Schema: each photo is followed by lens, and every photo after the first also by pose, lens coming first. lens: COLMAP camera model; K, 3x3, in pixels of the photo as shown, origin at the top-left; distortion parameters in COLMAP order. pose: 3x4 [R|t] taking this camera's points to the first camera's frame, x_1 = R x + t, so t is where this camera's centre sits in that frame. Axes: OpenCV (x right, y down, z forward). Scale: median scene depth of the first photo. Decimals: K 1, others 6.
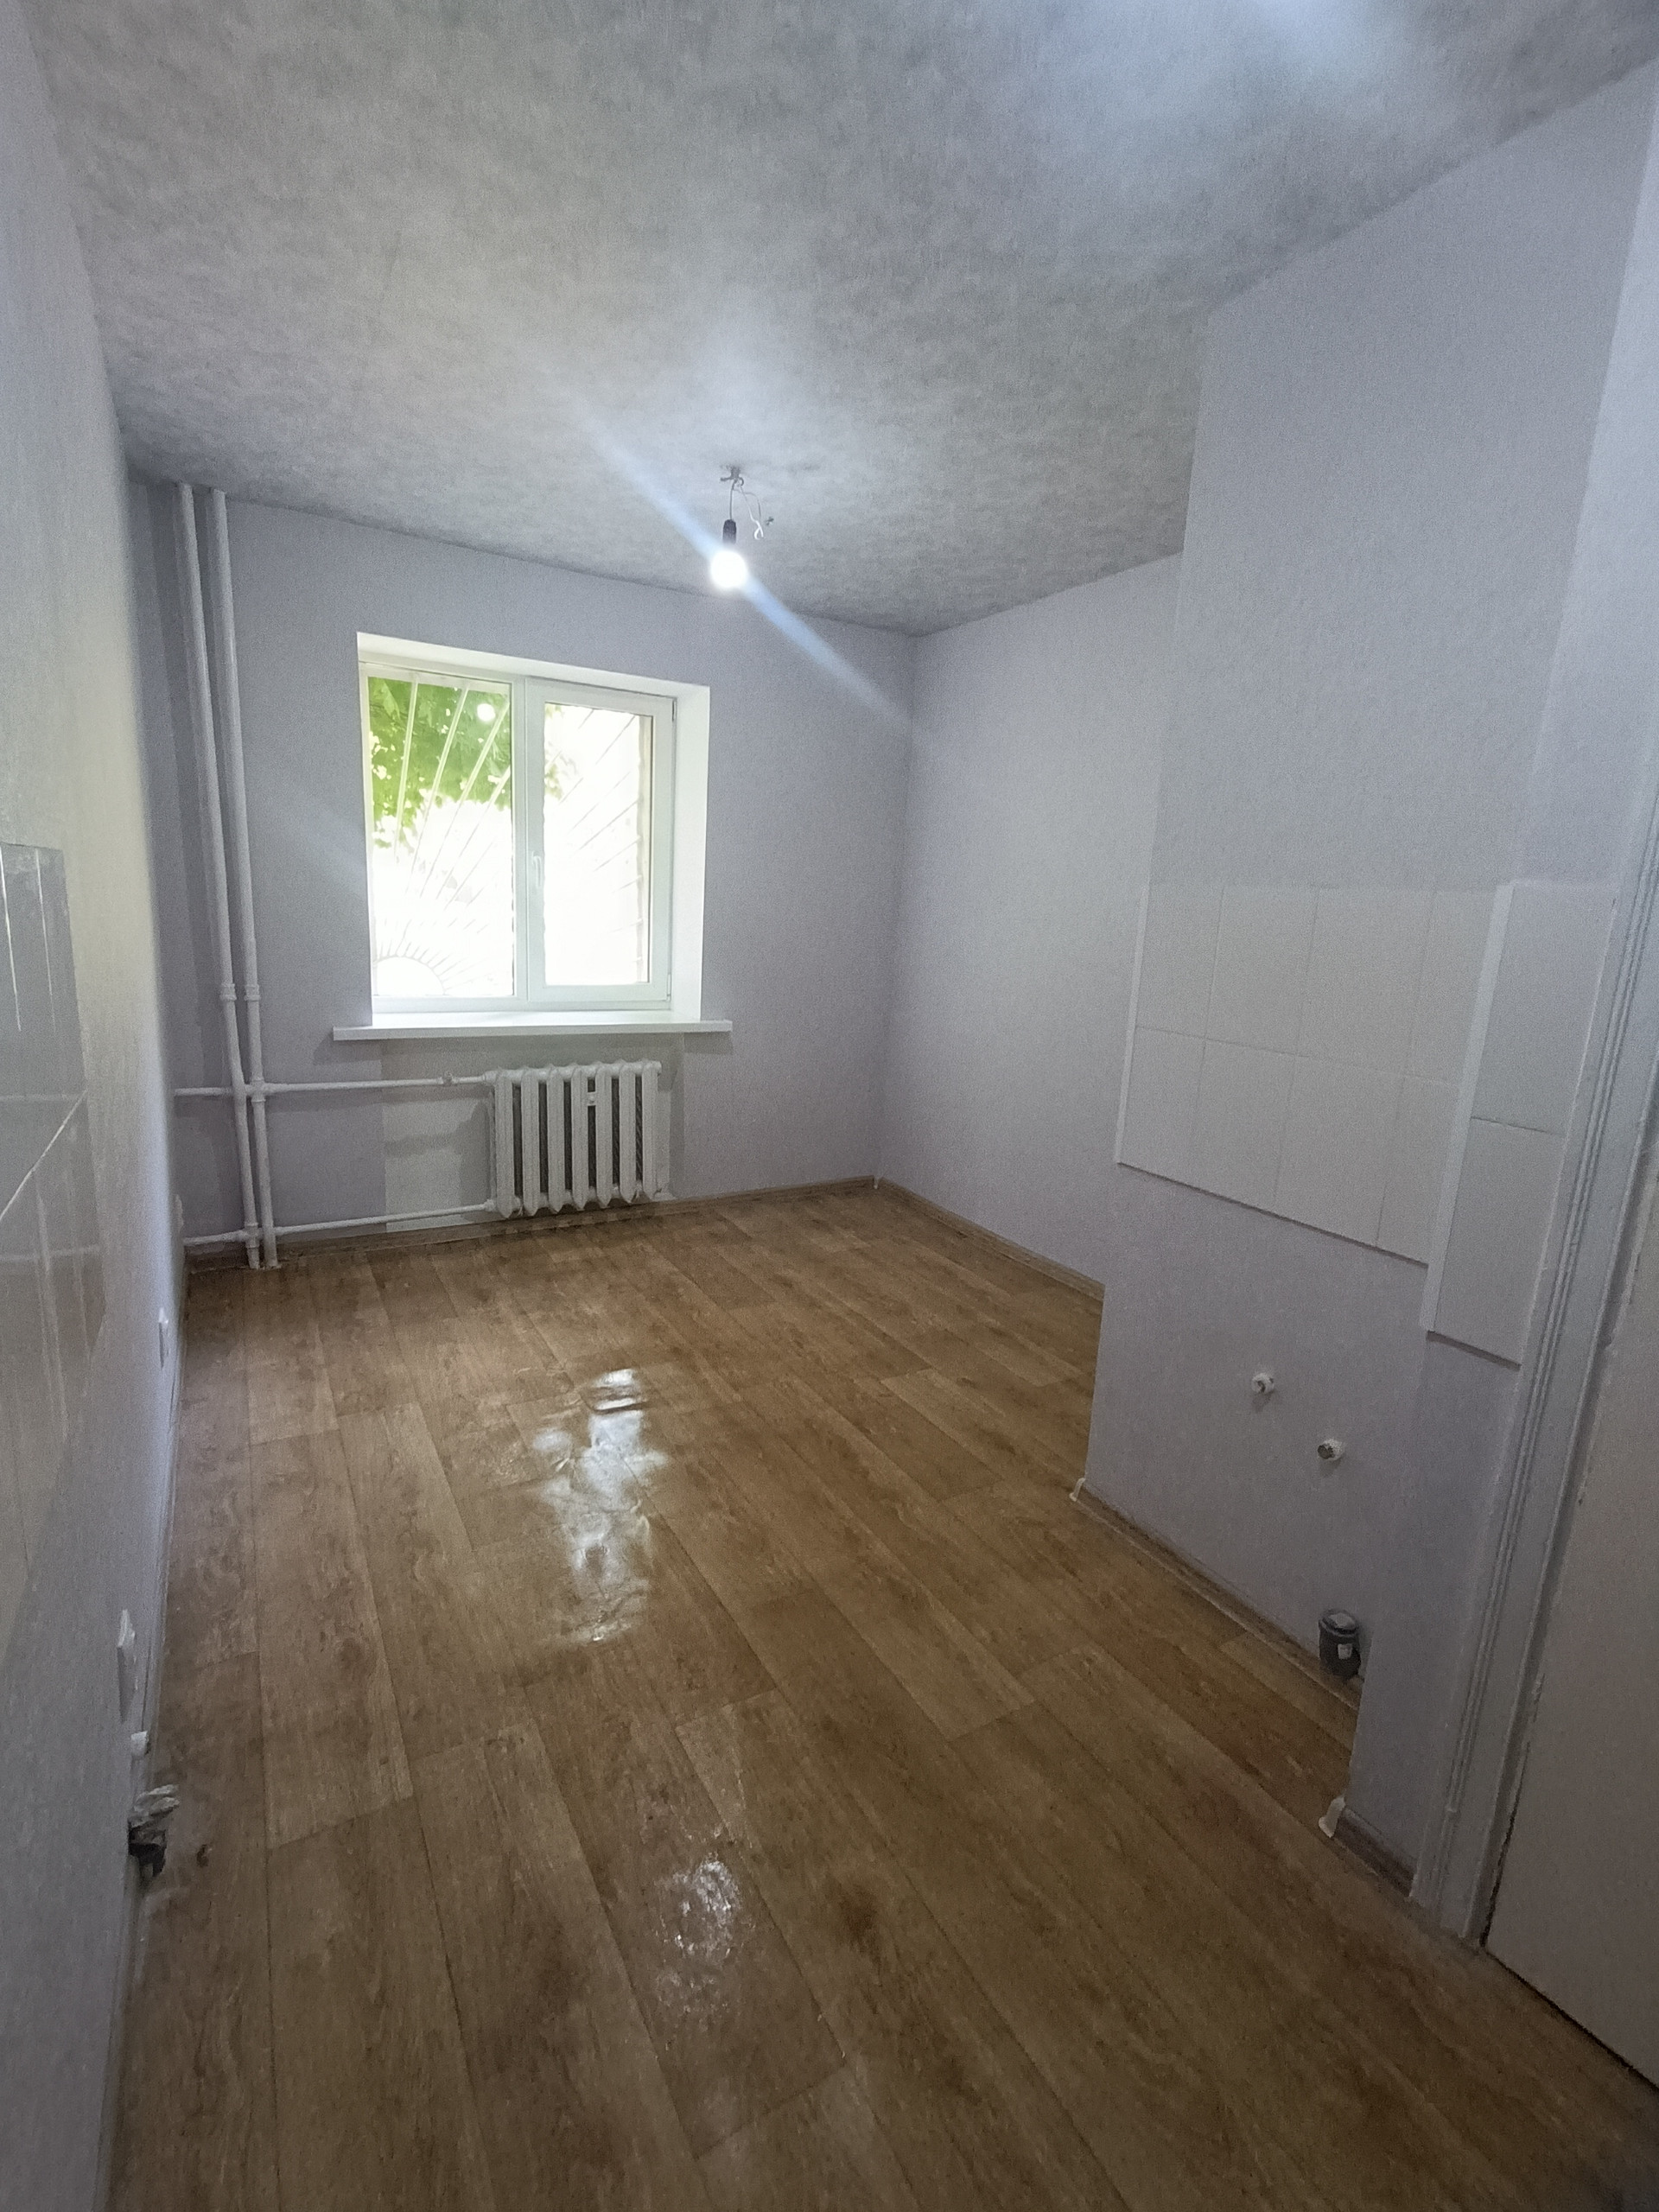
lens RADIAL K [[1007.0, 0, 823.3], [0, 1007.0, 1108.6], [0, 0, 1]] dist [-0.030704, 0.020742]
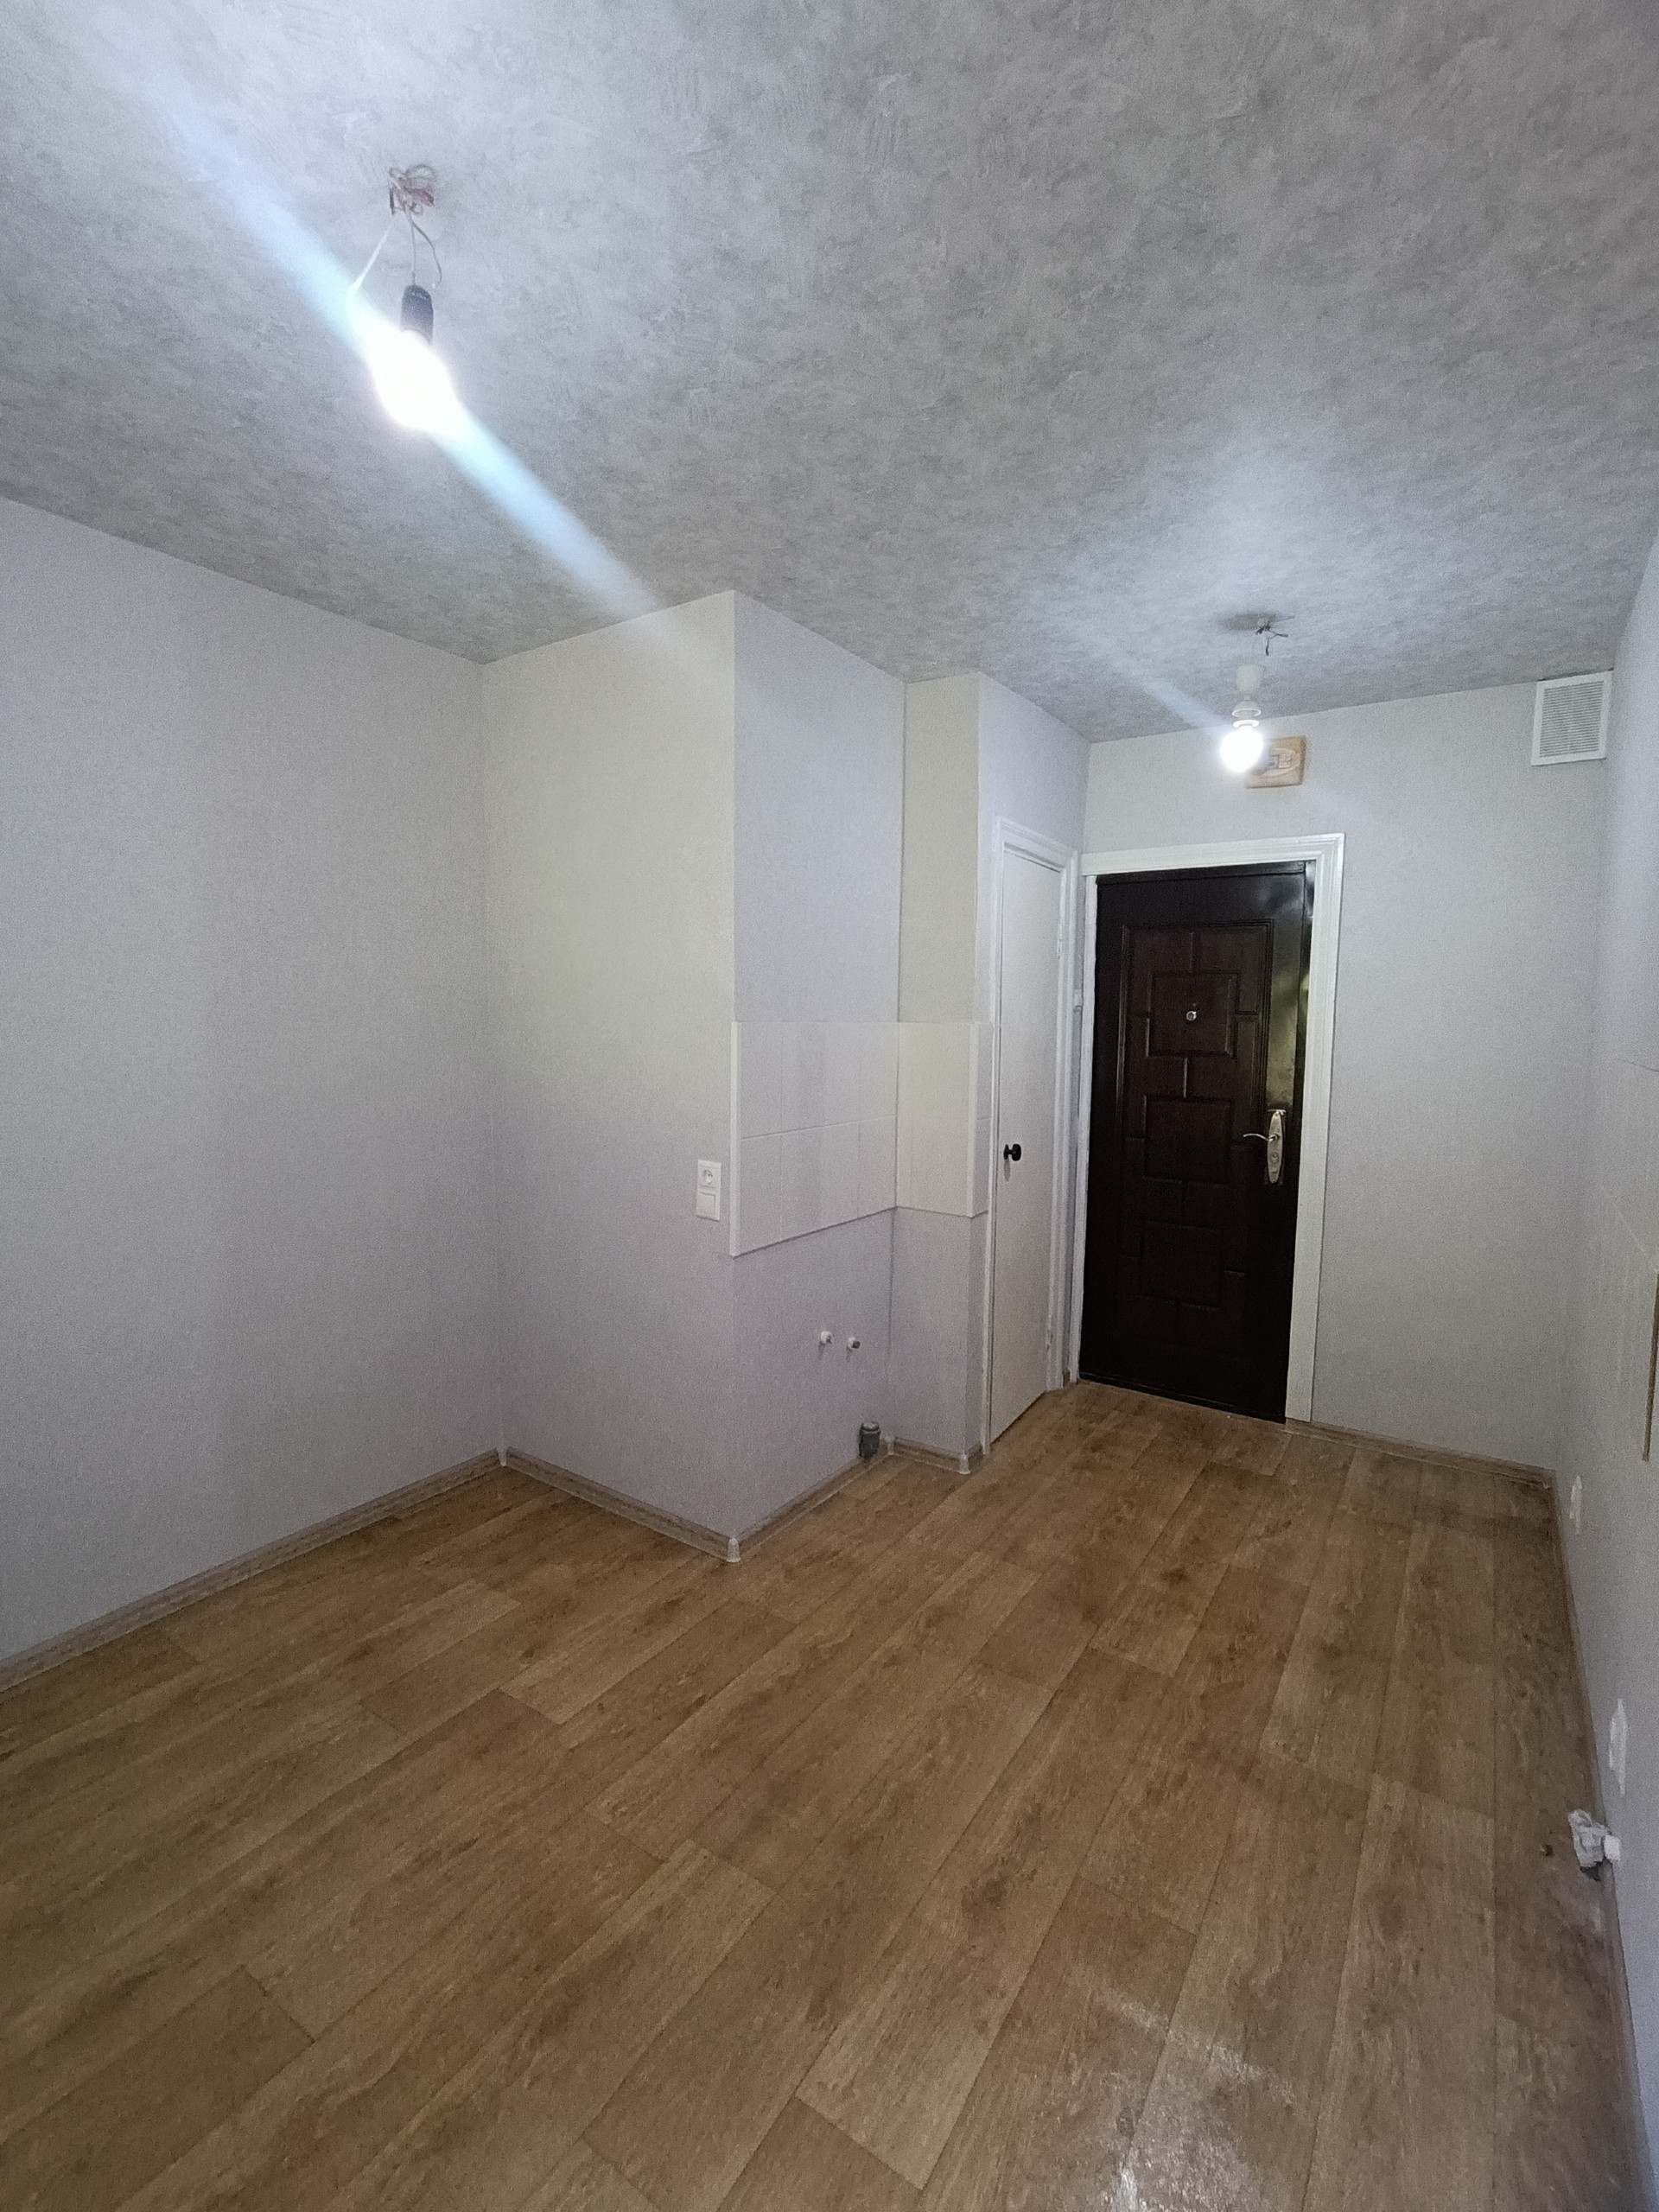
lens RADIAL K [[1007.0, 0, 823.3], [0, 1007.0, 1108.6], [0, 0, 1]] dist [-0.030704, 0.020742]
pose [[-0.437722, -0.138862, 0.888323, -0.814233], [0.153218, 0.962030, 0.225883, -0.380855], [-0.885959, 0.234981, -0.399825, 1.410559]]
